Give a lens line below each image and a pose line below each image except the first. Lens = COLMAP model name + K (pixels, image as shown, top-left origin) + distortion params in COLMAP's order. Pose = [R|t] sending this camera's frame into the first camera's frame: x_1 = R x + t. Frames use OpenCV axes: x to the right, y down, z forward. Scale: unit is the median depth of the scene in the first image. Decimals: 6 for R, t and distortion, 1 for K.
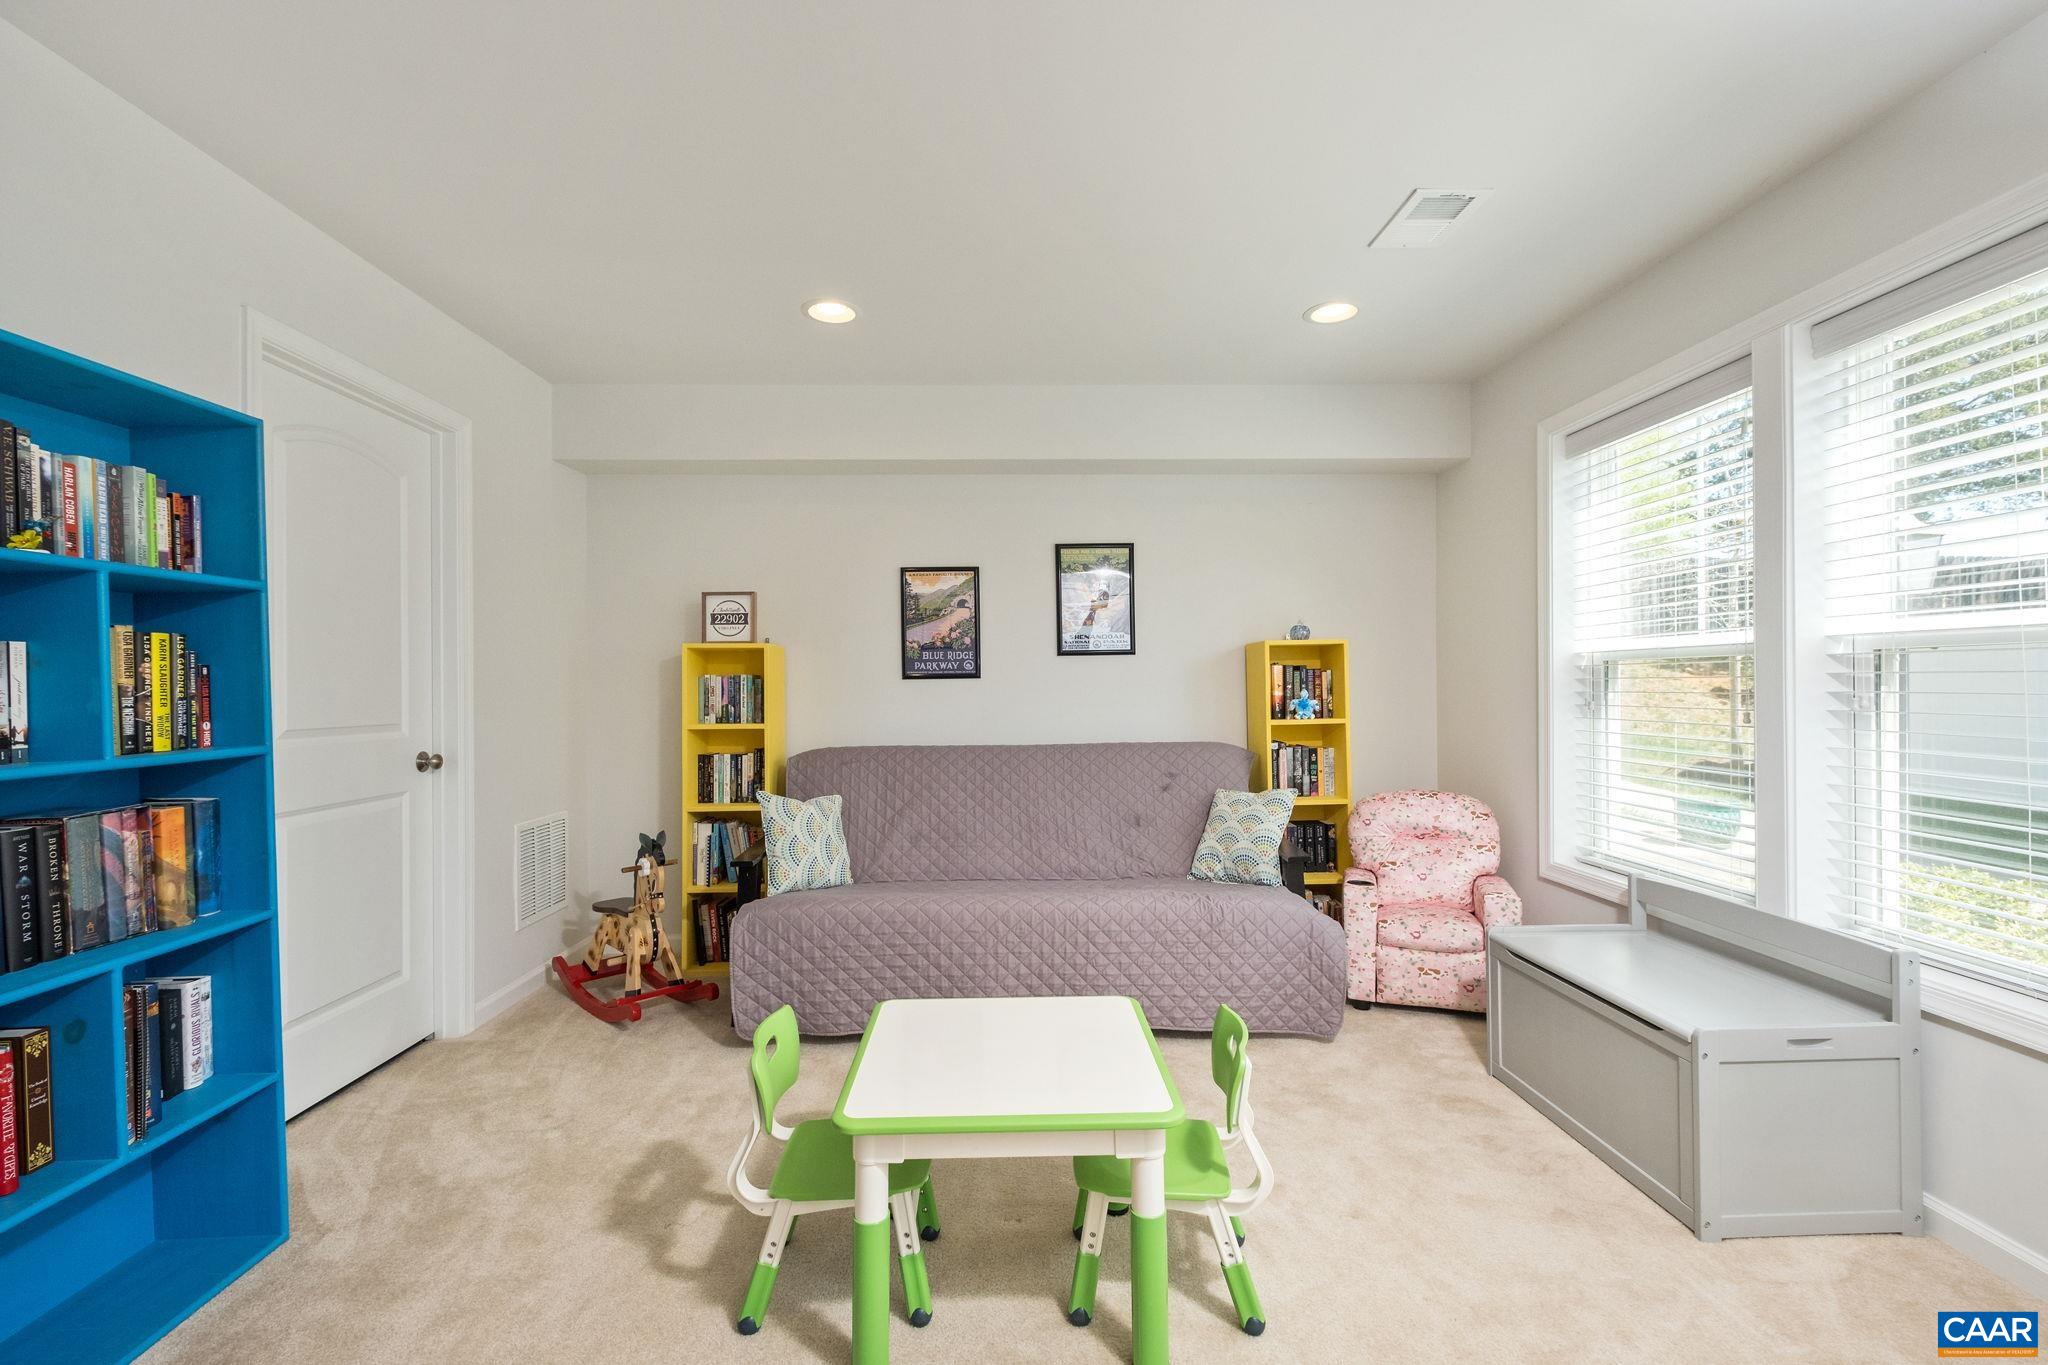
lens RADIAL K [[912.6, 0, 1015.9], [0, 912.6, 680.1], [0, 0, 1]] dist [0.001651, -0.001693]
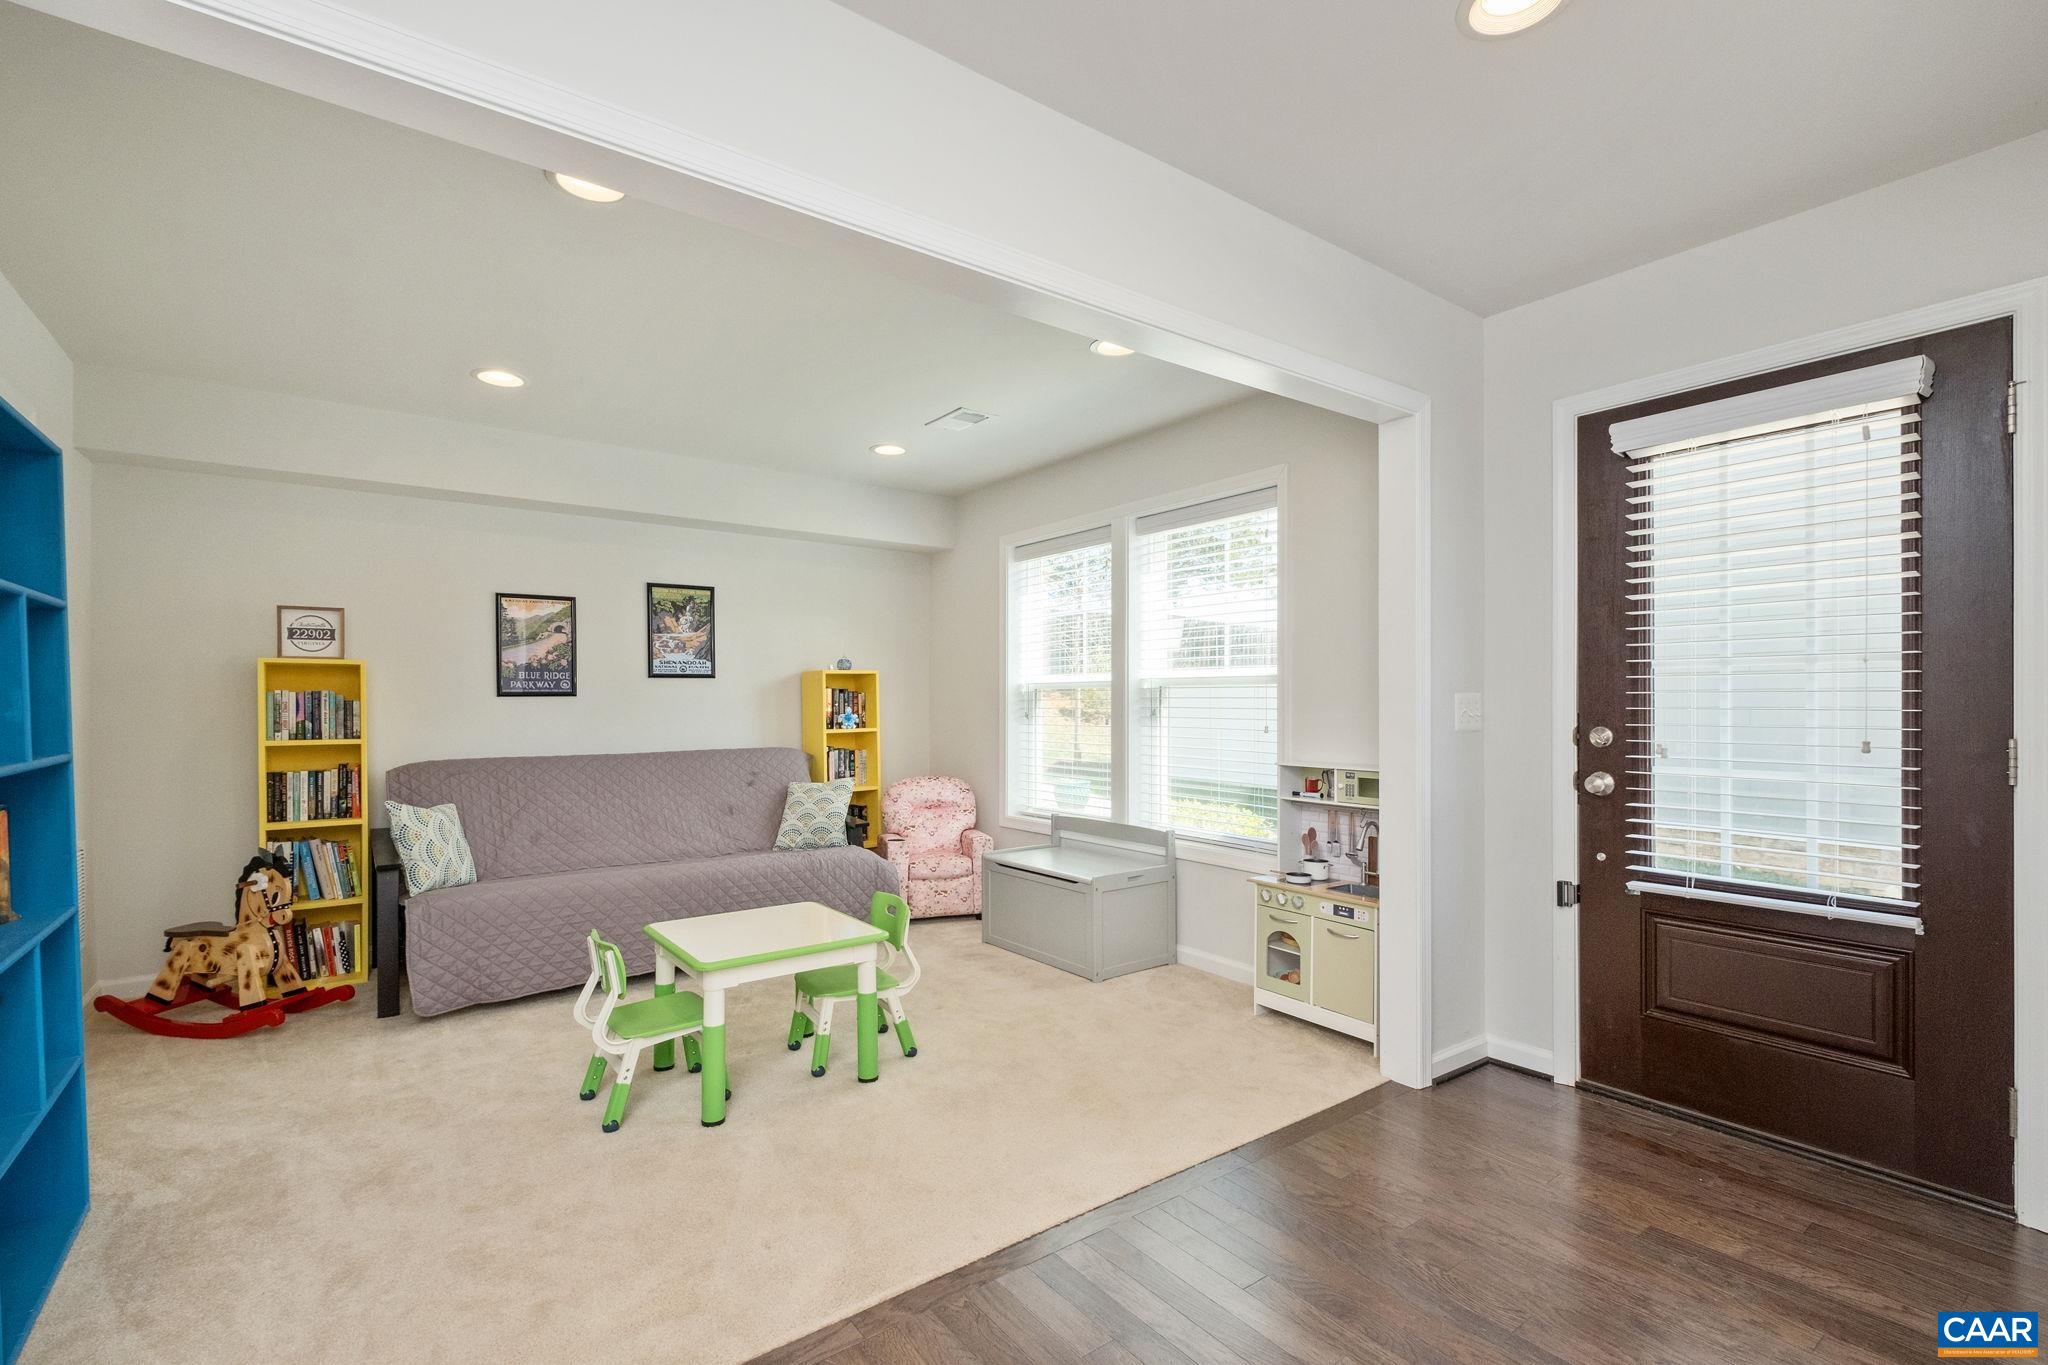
lens RADIAL K [[912.6, 0, 1026.2], [0, 912.6, 695.5], [0, 0, 1]] dist [0.001651, -0.001693]
pose [[0.813388, 0.009923, 0.581636, -0.274681], [-0.006227, 0.999946, -0.008352, 0.003297], [-0.581688, 0.003171, 0.813406, -0.274023]]
